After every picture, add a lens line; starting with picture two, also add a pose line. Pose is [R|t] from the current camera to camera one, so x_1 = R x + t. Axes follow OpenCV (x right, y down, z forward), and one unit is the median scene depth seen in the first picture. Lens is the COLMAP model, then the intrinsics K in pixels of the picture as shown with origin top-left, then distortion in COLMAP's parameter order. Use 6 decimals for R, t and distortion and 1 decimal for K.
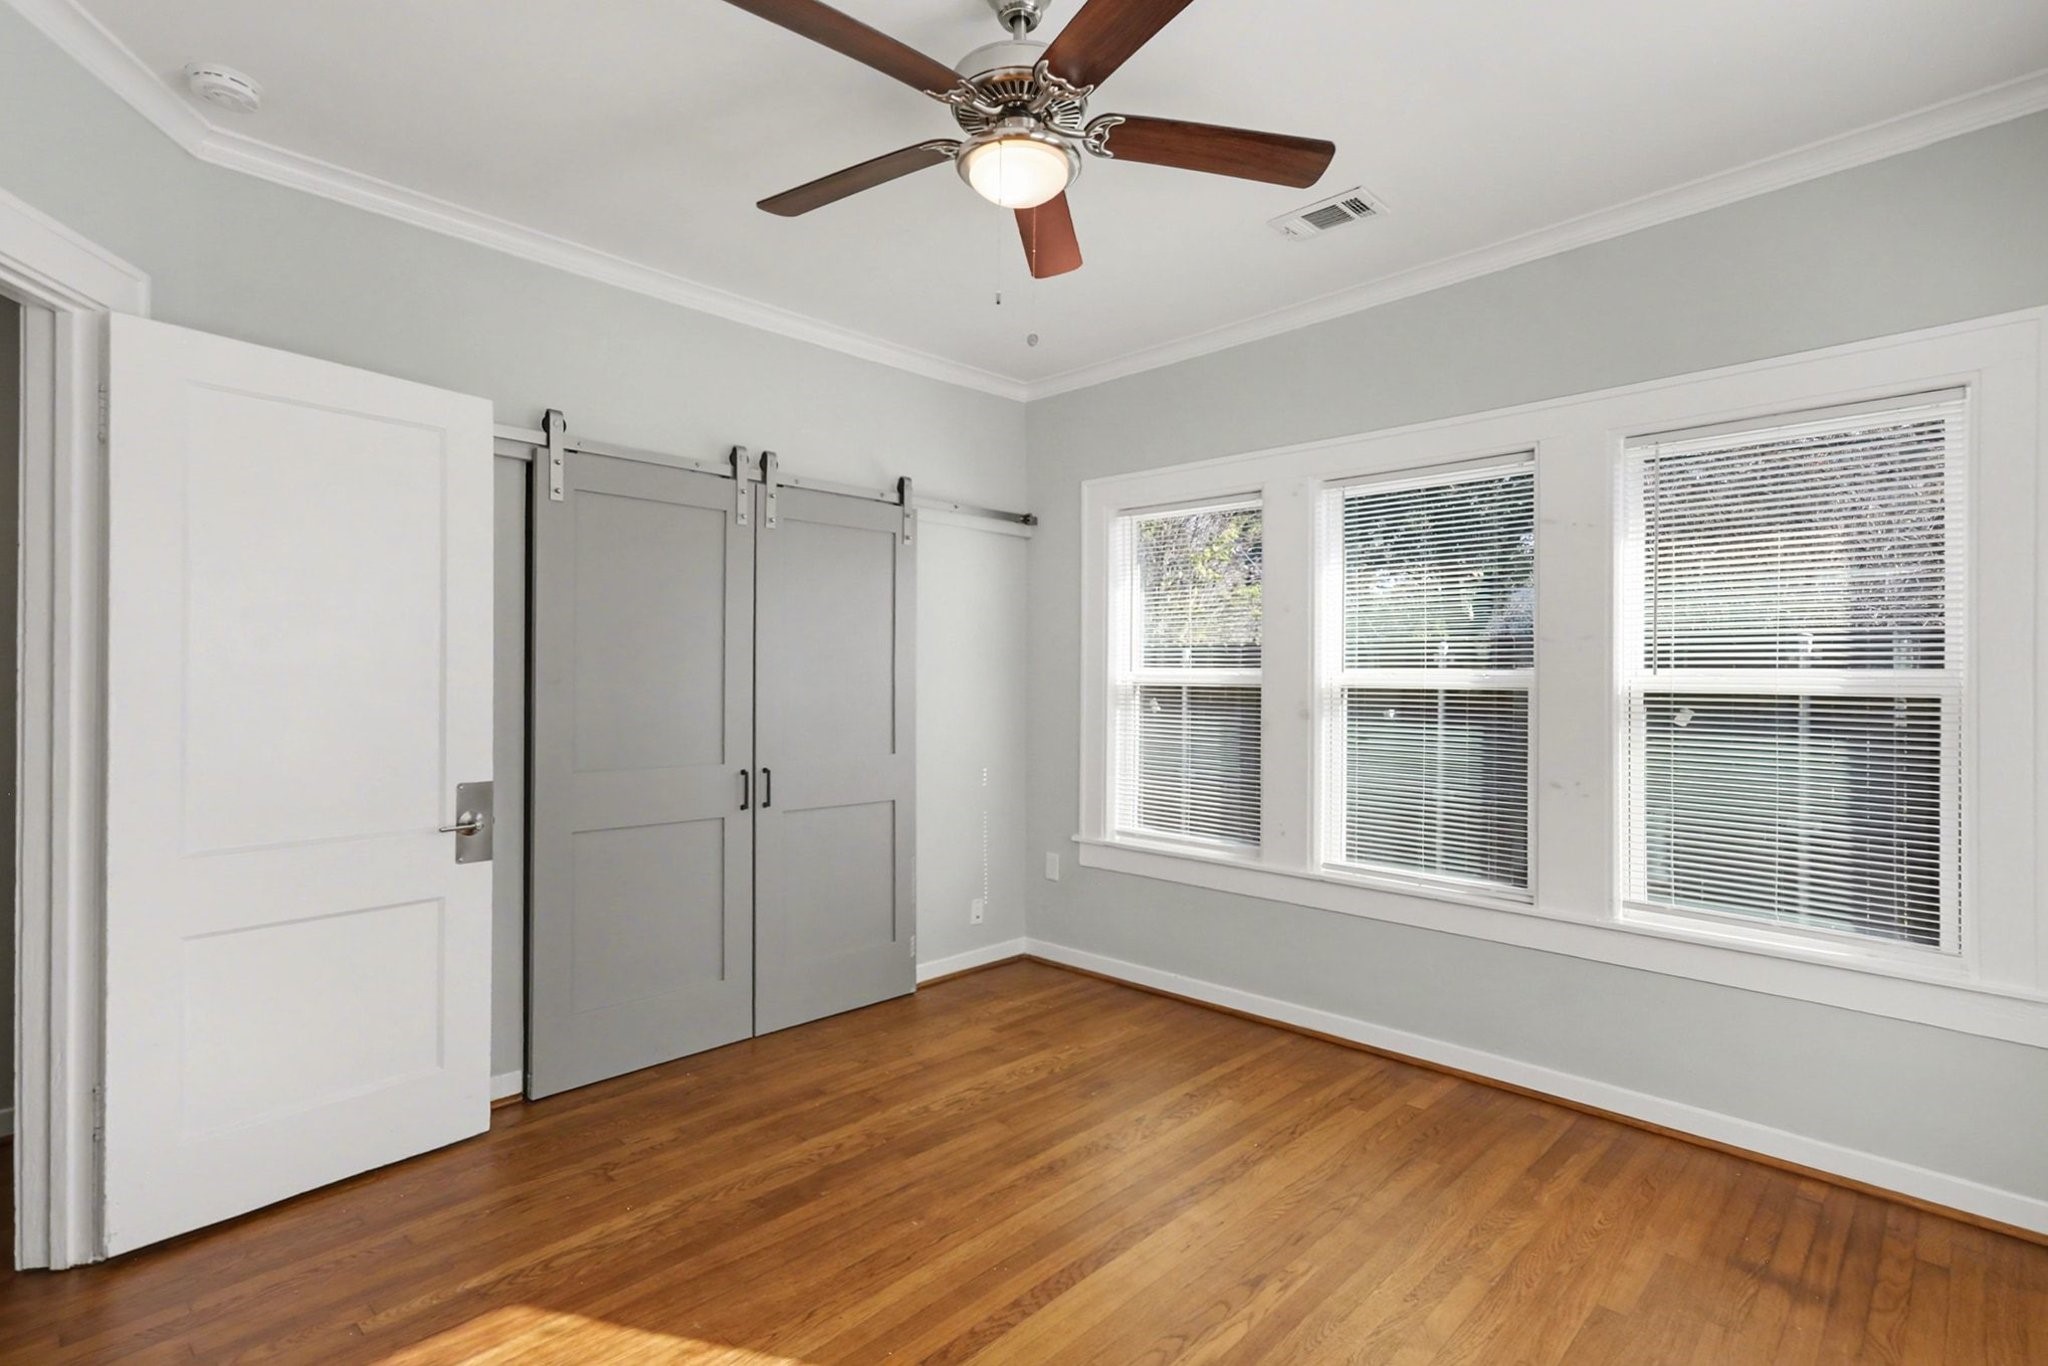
lens RADIAL K [[950.1, 0, 1025.3], [0, 950.1, 679.3], [0, 0, 1]] dist [0.003941, 0.001913]
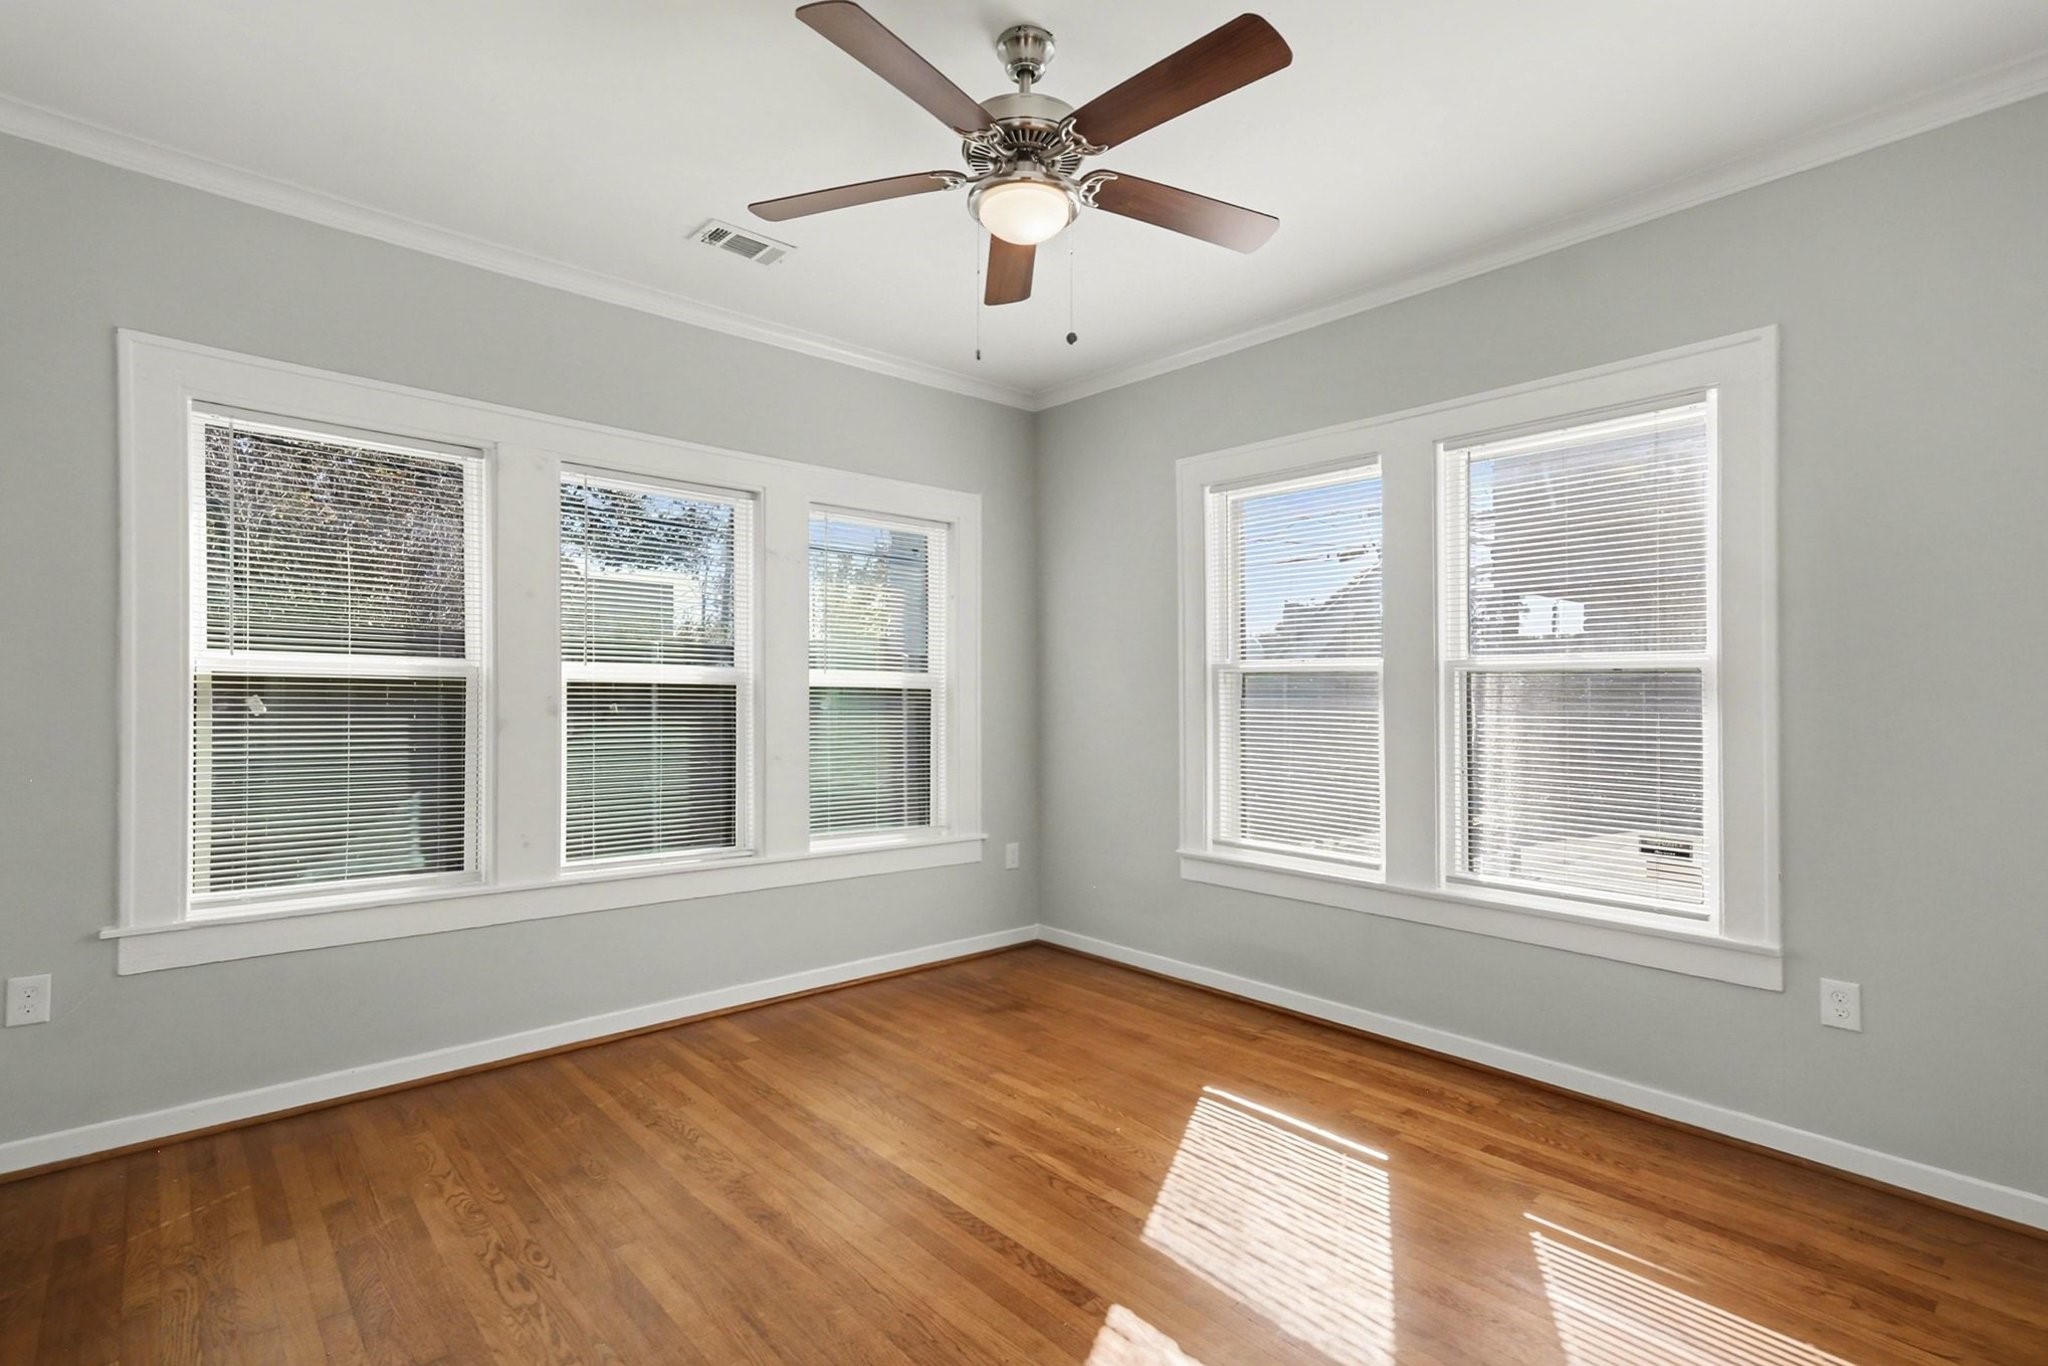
lens RADIAL K [[950.1, 0, 1006.1], [0, 950.1, 682.6], [0, 0, 1]] dist [0.003941, 0.001913]
pose [[0.096548, -0.003822, 0.995321, -0.690737], [-0.021576, 0.999750, 0.005931, -0.005894], [-0.995094, -0.022048, 0.096441, 0.560030]]
